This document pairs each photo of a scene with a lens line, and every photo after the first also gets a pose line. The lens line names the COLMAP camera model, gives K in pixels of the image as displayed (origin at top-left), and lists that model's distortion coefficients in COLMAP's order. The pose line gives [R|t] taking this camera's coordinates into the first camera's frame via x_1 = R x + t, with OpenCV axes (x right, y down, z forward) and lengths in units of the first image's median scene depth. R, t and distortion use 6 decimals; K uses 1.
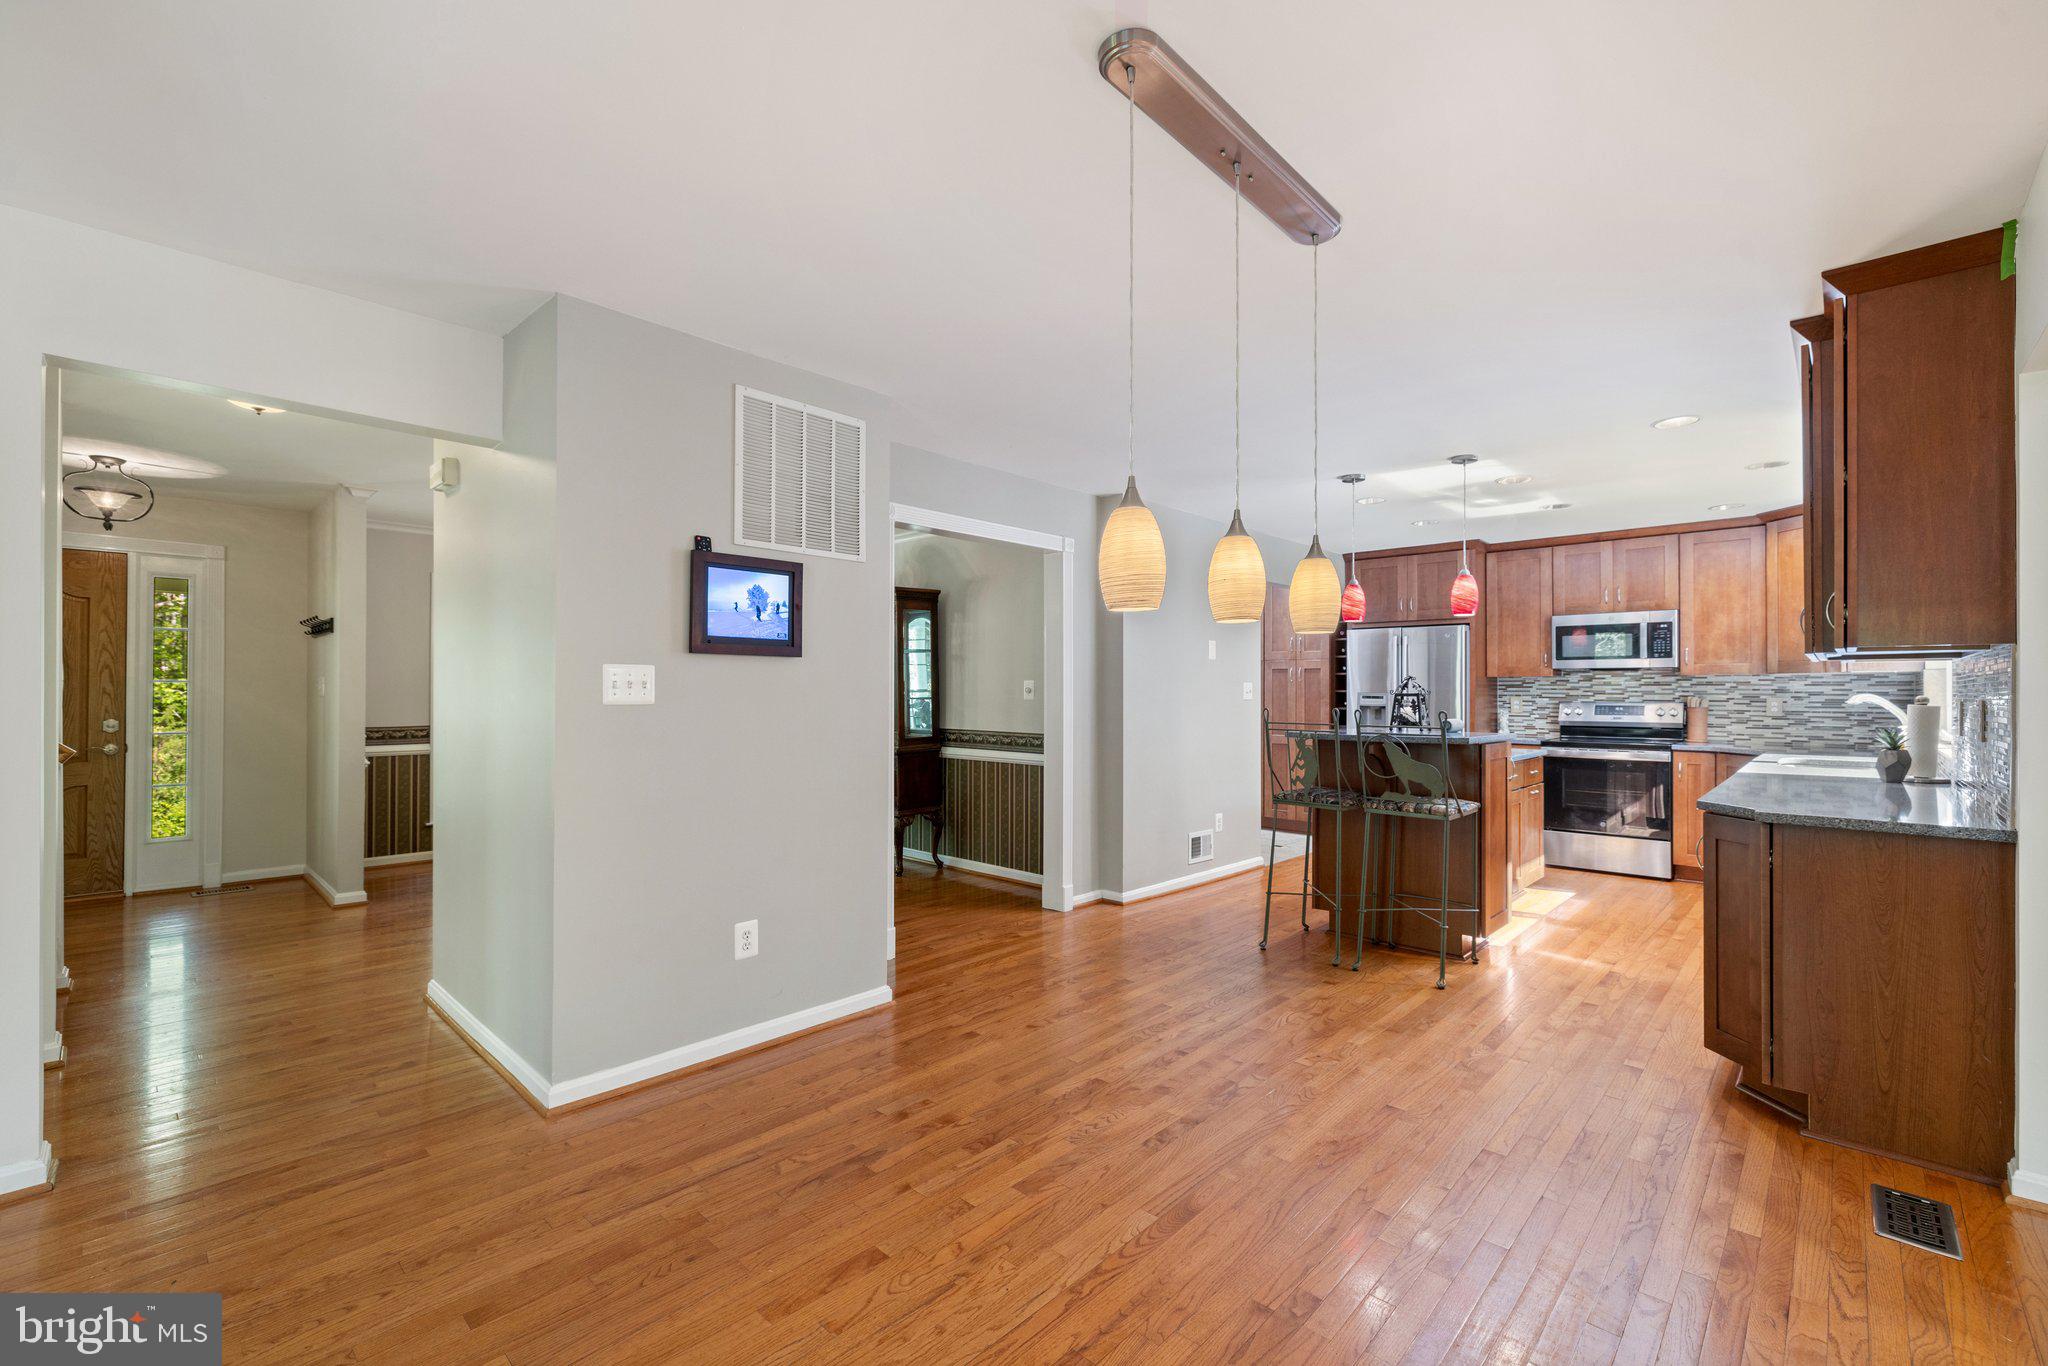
lens RADIAL K [[851.9, 0, 1024.0], [0, 851.9, 683.0], [0, 0, 1]] dist [0.001341, -0.000018]
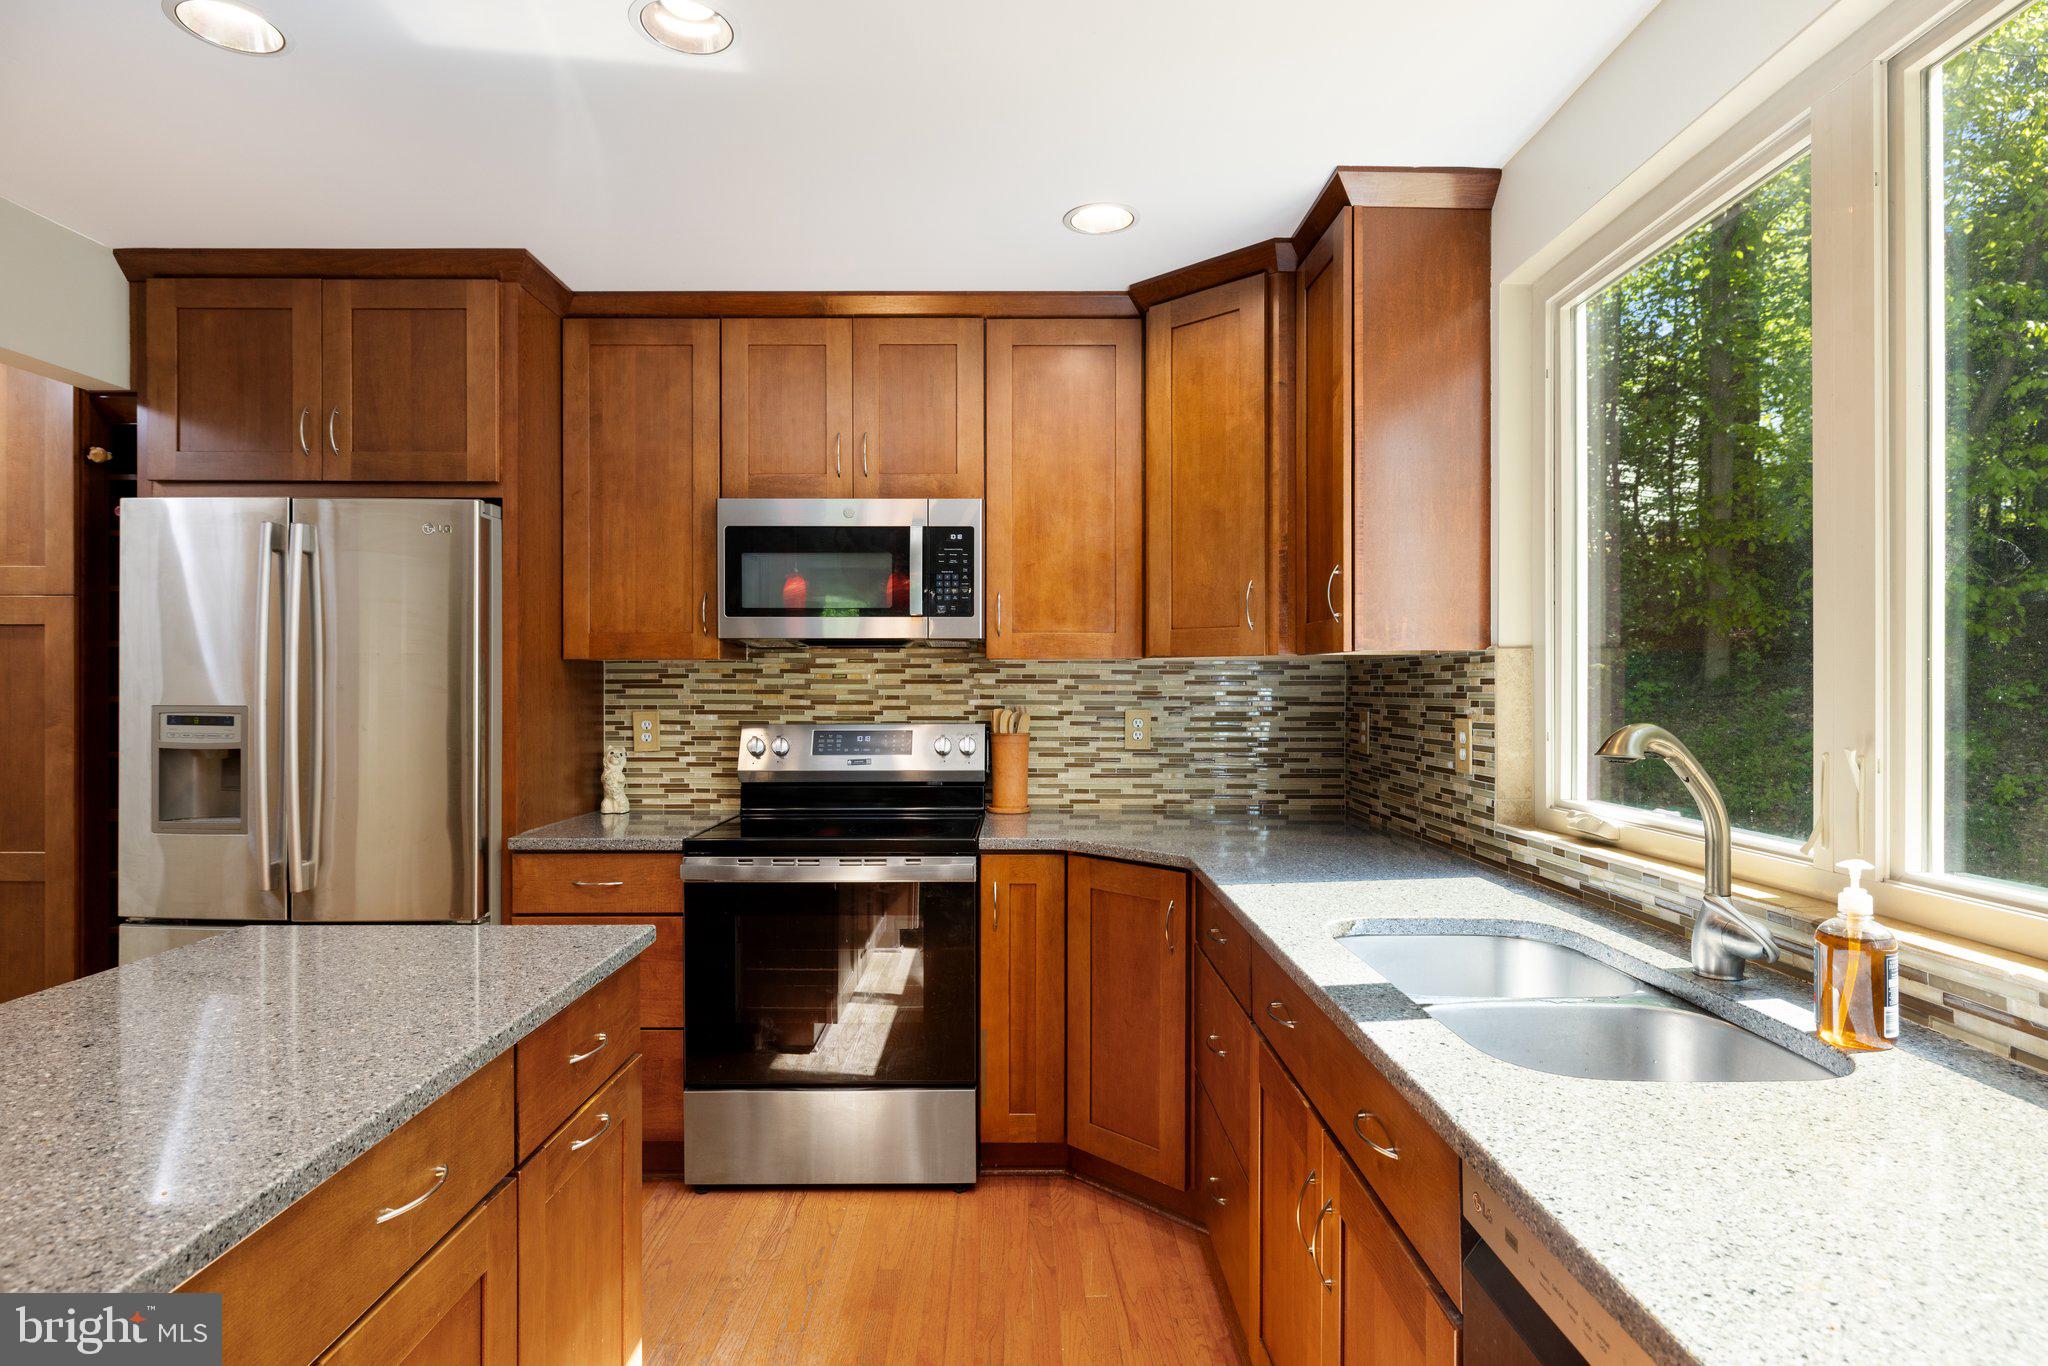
lens RADIAL K [[1092.1, 0, 1024.0], [0, 1092.1, 683.0], [0, 0, 1]] dist [-0.000492, -0.001106]
pose [[0.718388, 0.001236, 0.695642, 0.401421], [-0.005292, 0.999979, 0.003689, 0.000513], [-0.695623, -0.006331, 0.718379, 0.588215]]
